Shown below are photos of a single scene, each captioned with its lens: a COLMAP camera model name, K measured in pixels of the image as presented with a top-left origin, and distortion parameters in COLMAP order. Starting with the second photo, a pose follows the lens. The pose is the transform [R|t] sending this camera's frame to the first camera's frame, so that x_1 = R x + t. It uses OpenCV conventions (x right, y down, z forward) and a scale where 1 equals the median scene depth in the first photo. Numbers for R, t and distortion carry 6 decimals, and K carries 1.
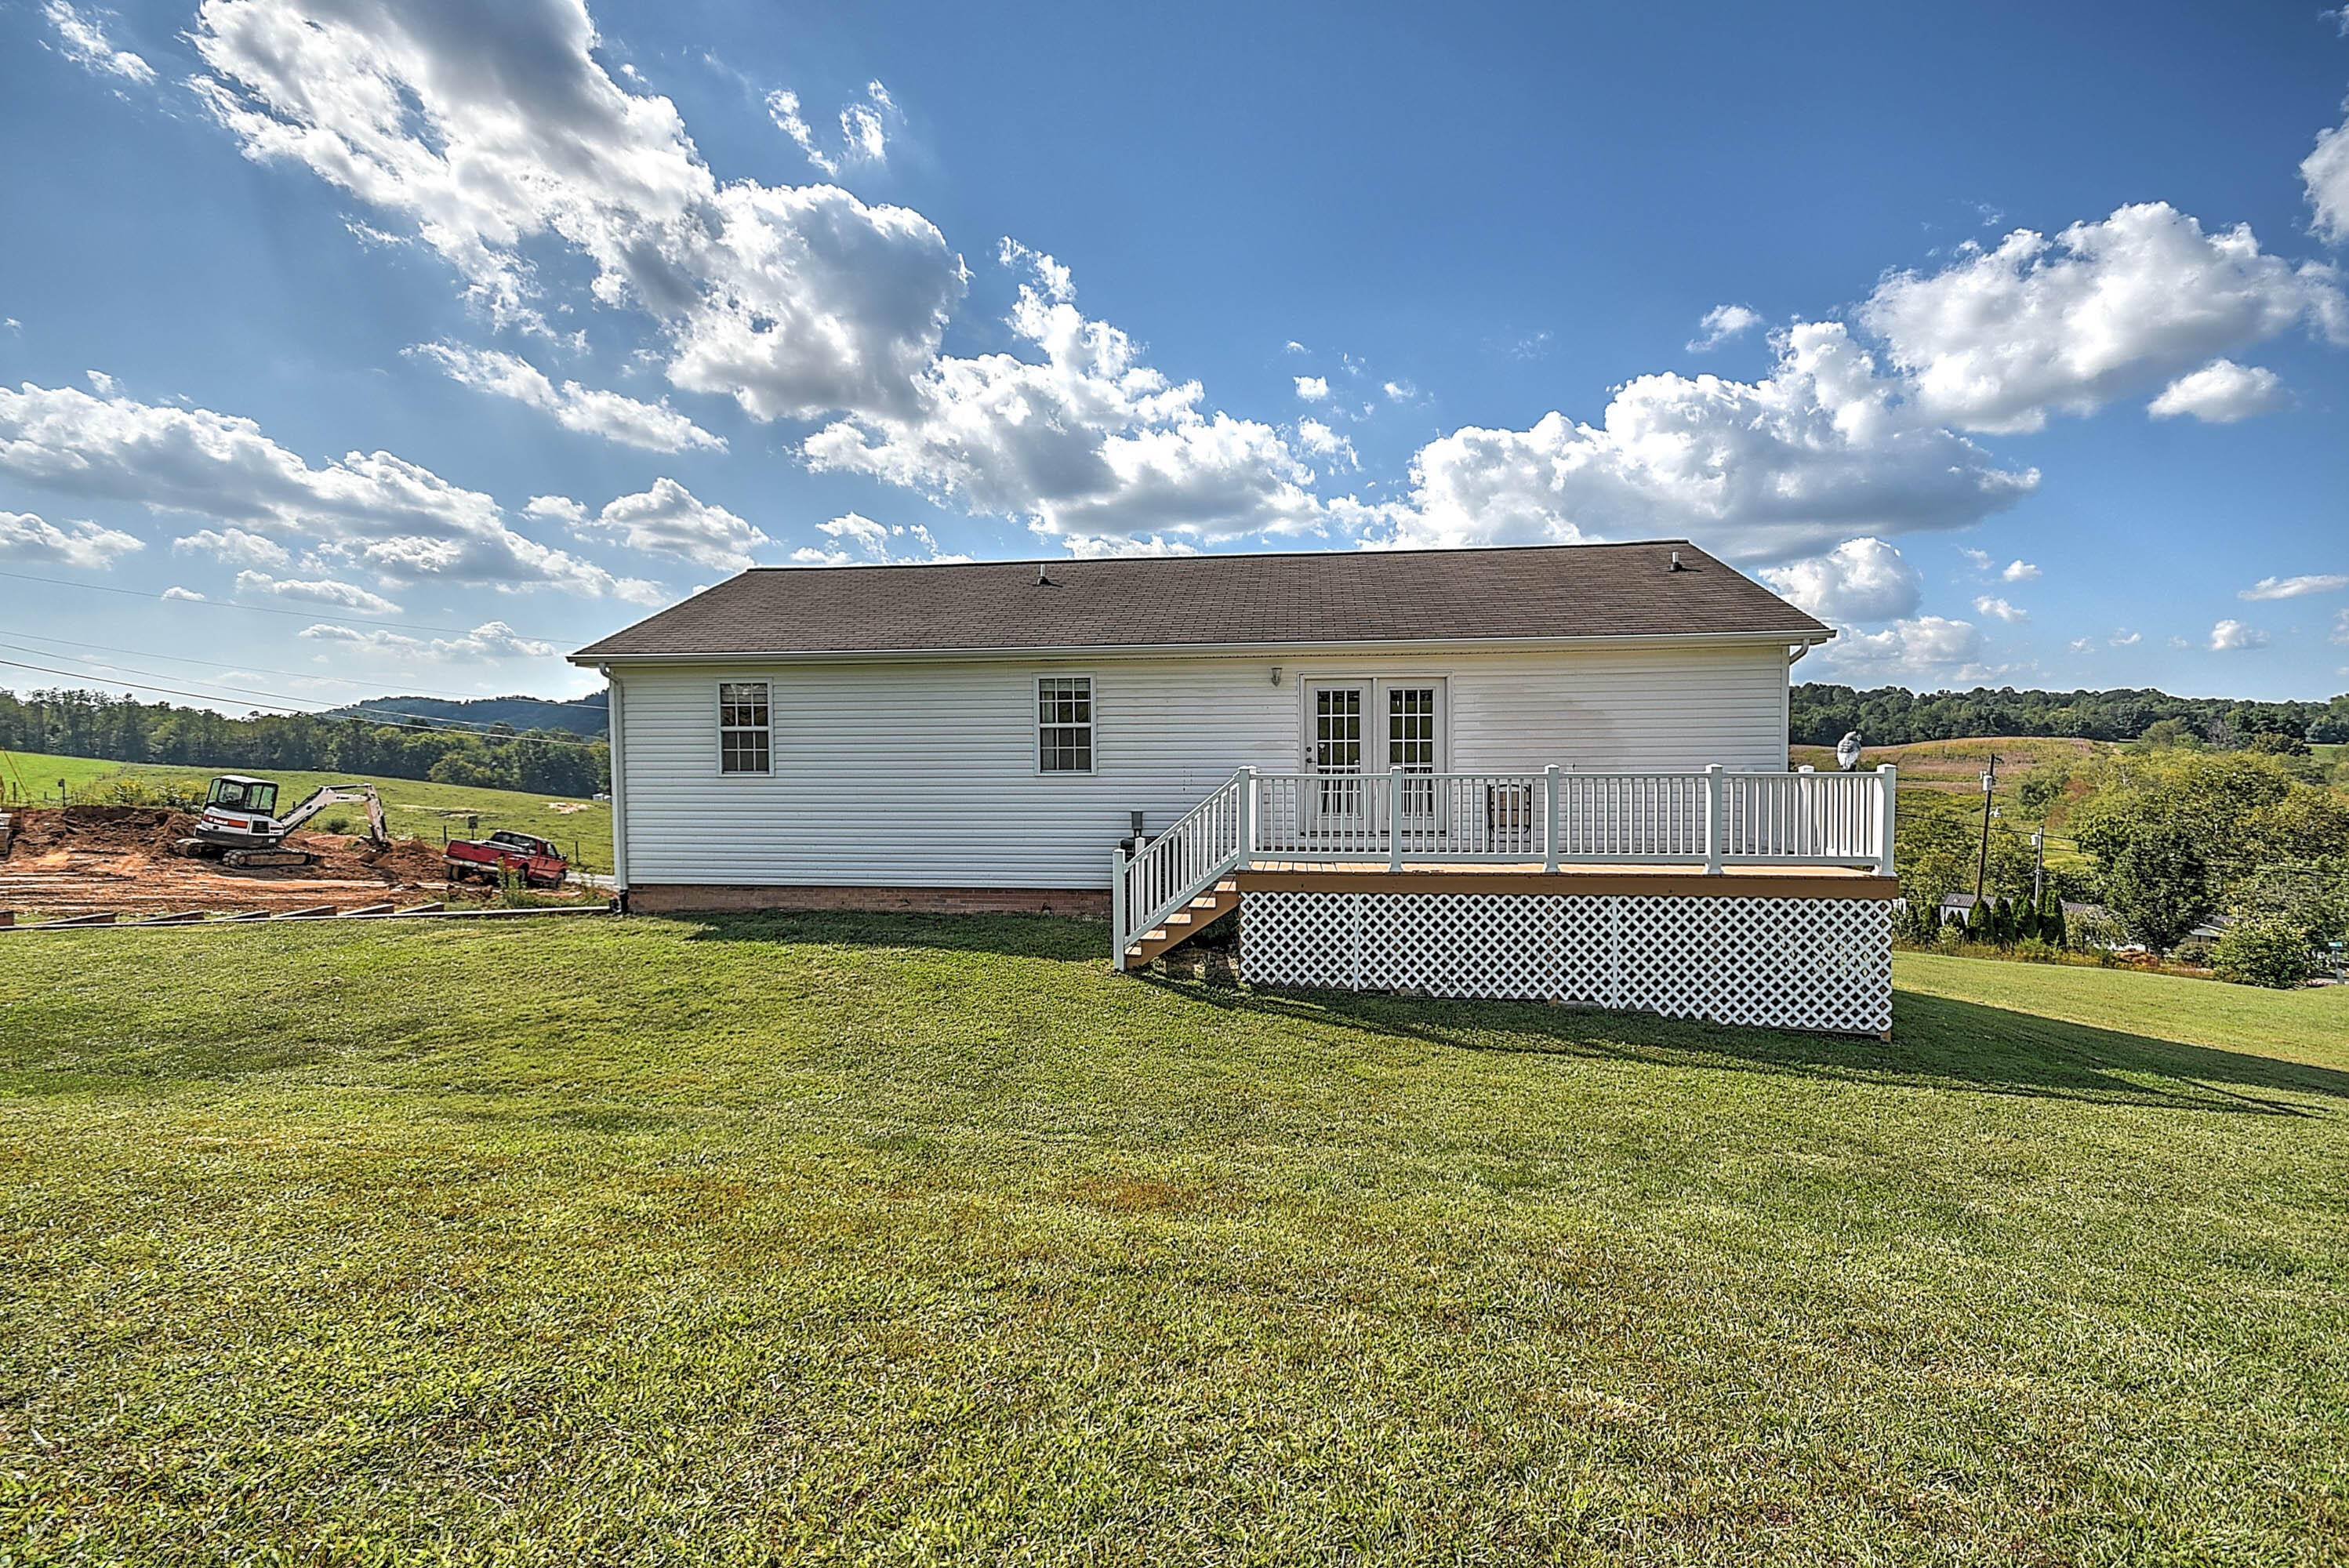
lens RADIAL K [[1025.5, 0, 1185.5], [0, 1025.5, 783.0], [0, 0, 1]] dist [0.012832, -0.006113]
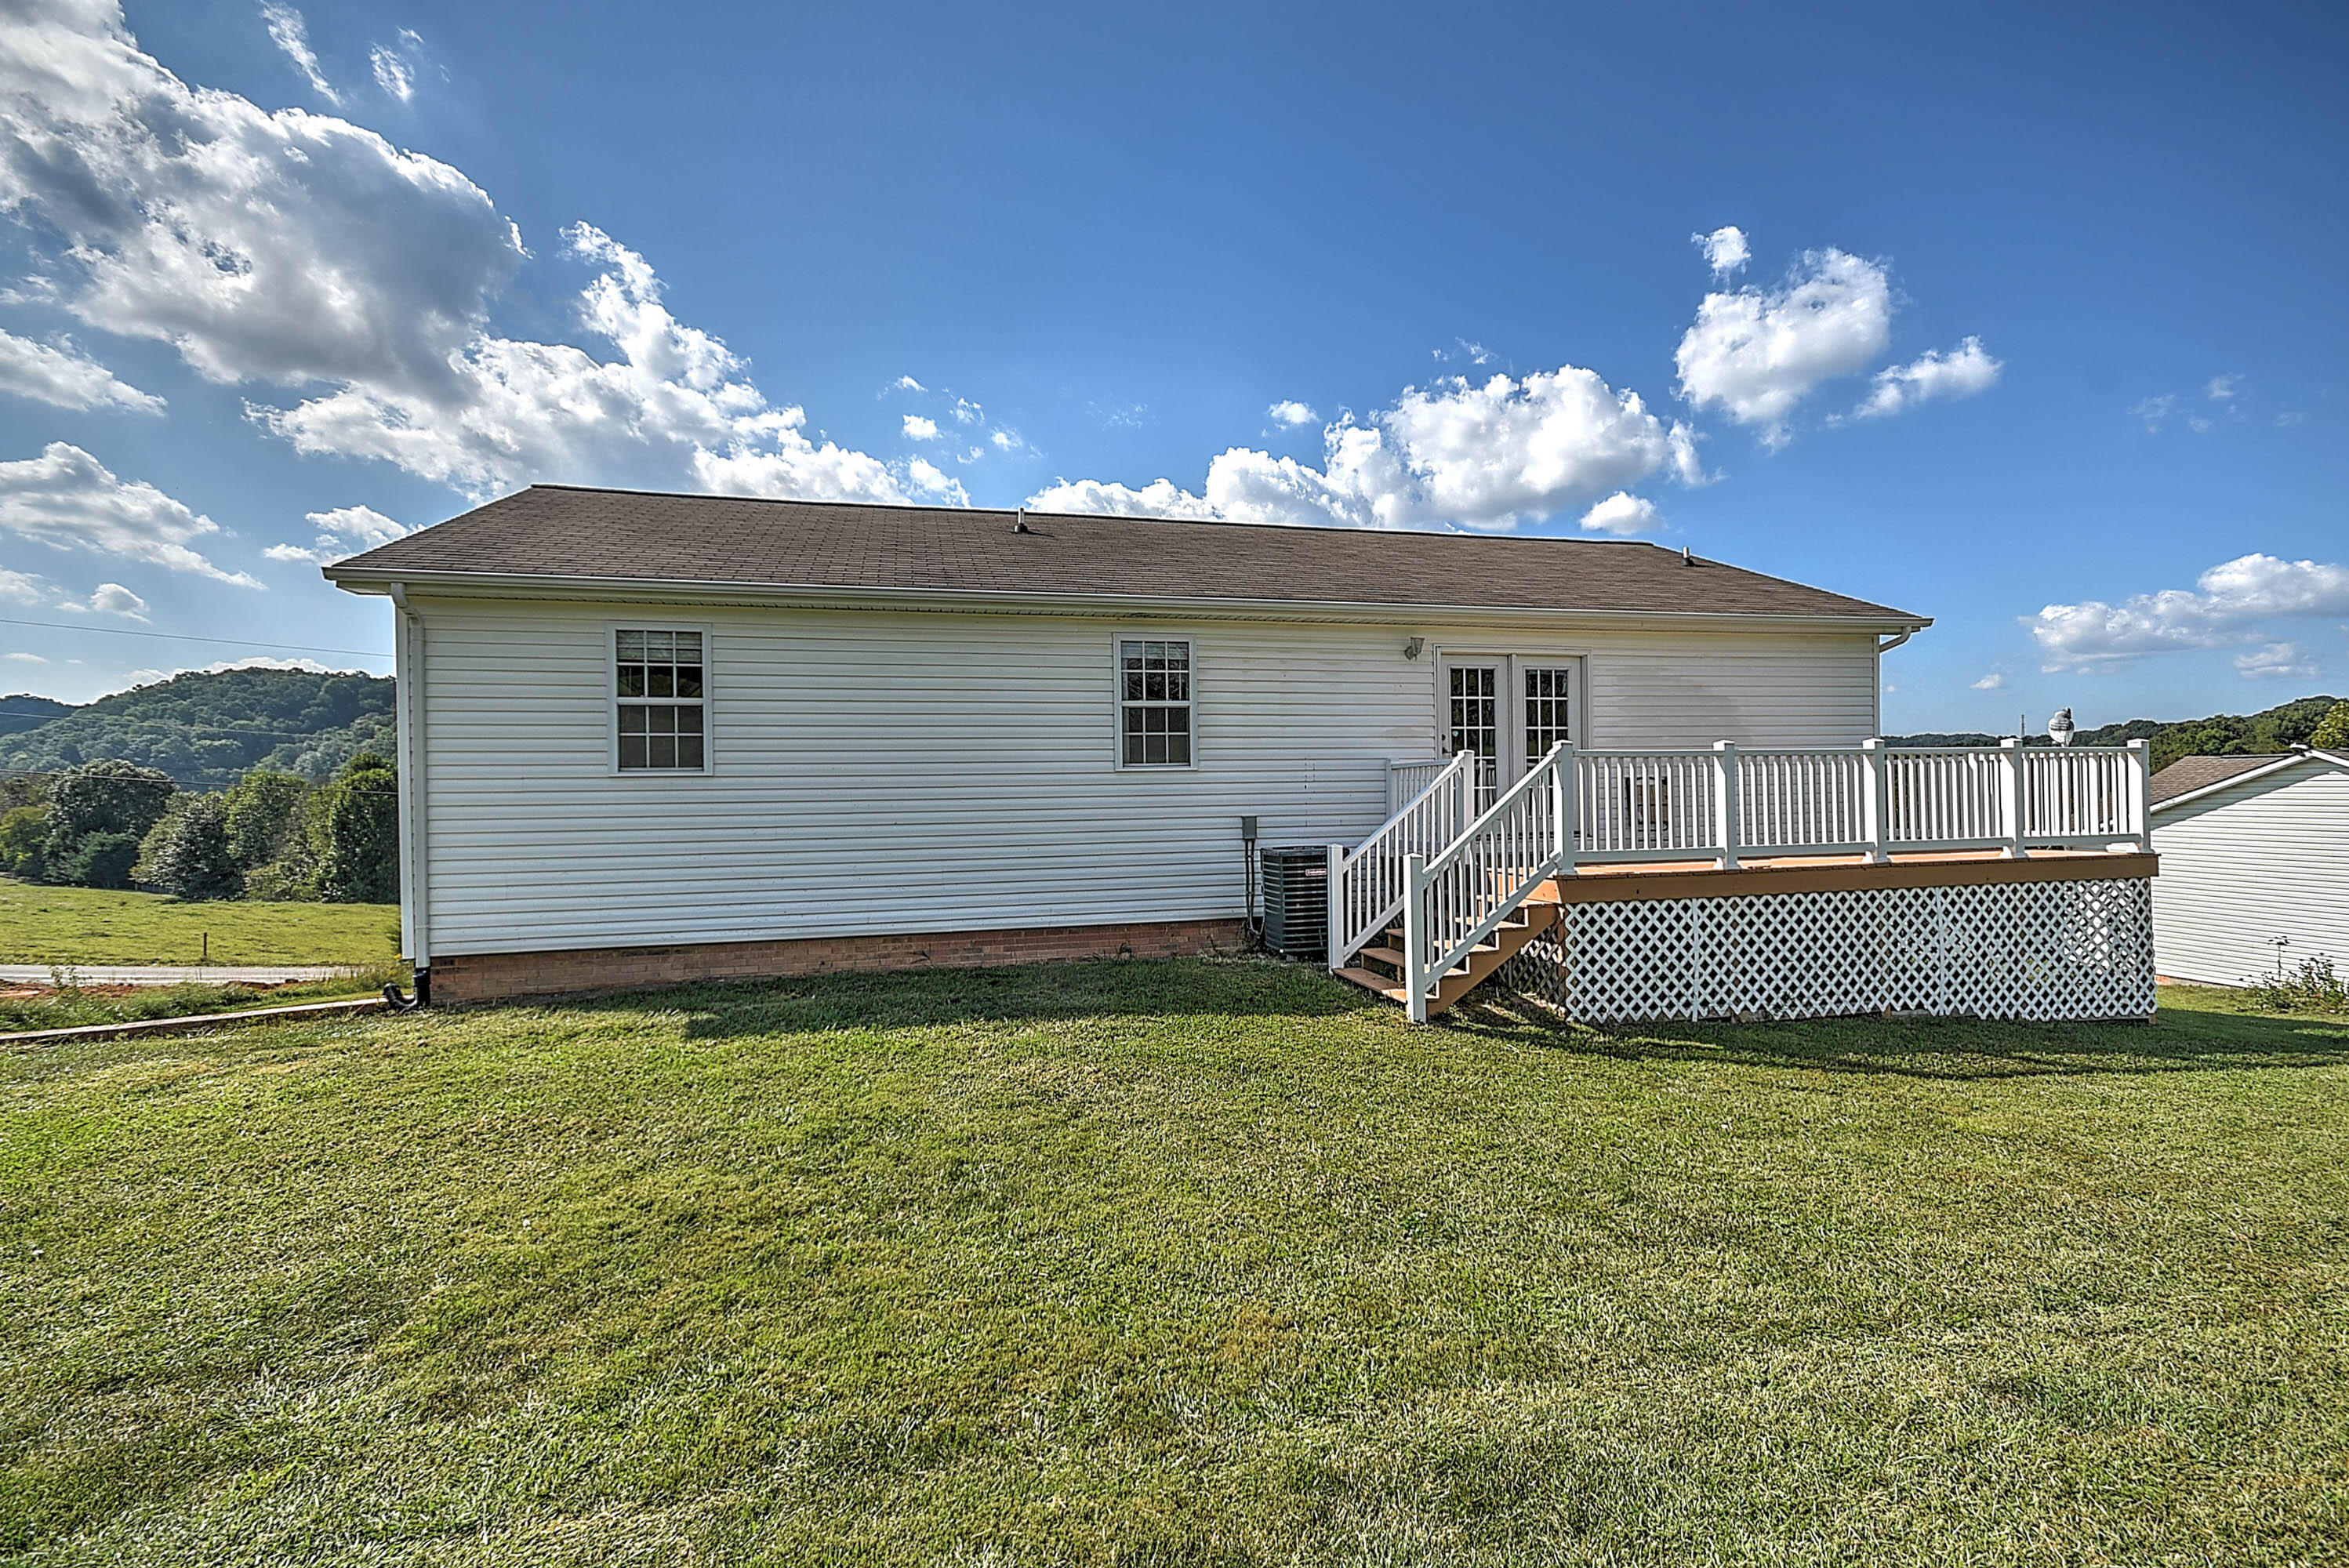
lens RADIAL K [[1025.5, 0, 1178.9], [0, 1025.5, 765.7], [0, 0, 1]] dist [0.012832, -0.006113]
pose [[0.932303, 0.000642, 0.361678, -0.099046], [0.019985, 0.998379, -0.053289, 0.007908], [-0.361126, 0.056910, 0.930779, 0.078708]]
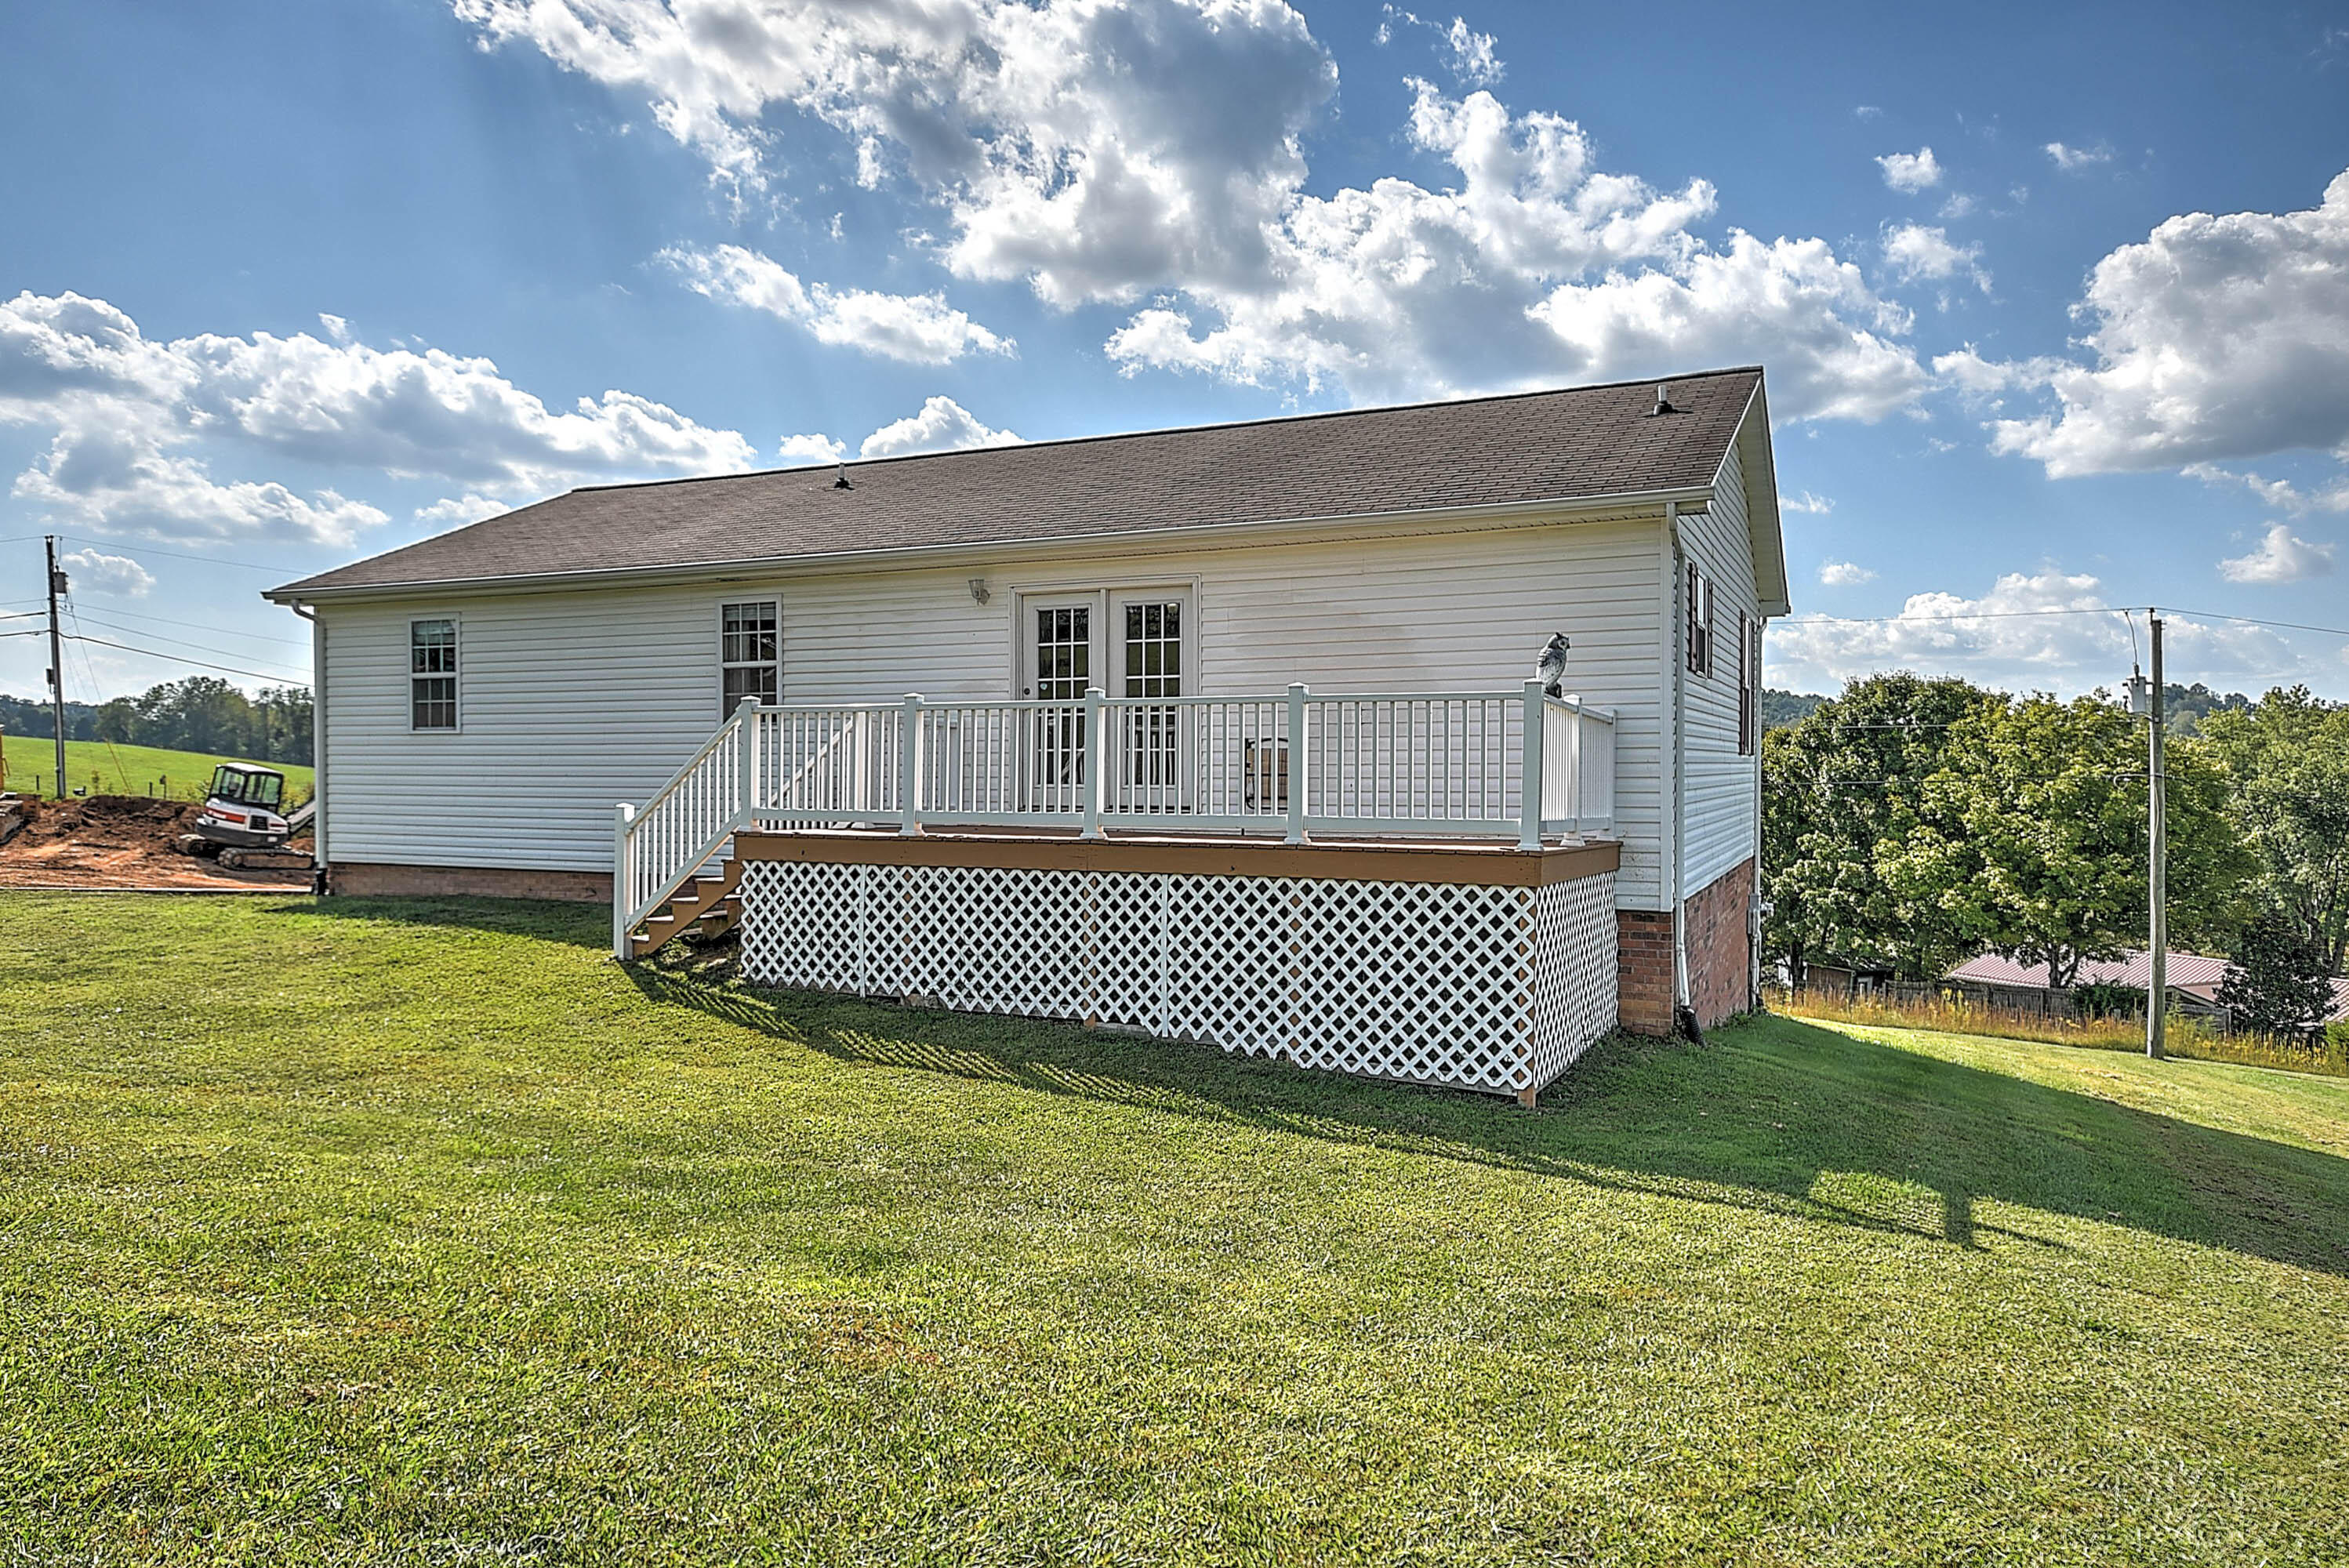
lens RADIAL K [[1534.3, 0, 1184.7], [0, 1534.3, 788.6], [0, 0, 1]] dist [0.040014, 0.007287]
pose [[0.949723, 0.010678, -0.312908, 0.146787], [-0.016549, 0.999733, -0.016113, 0.013279], [0.312653, 0.020481, 0.949647, 0.002990]]
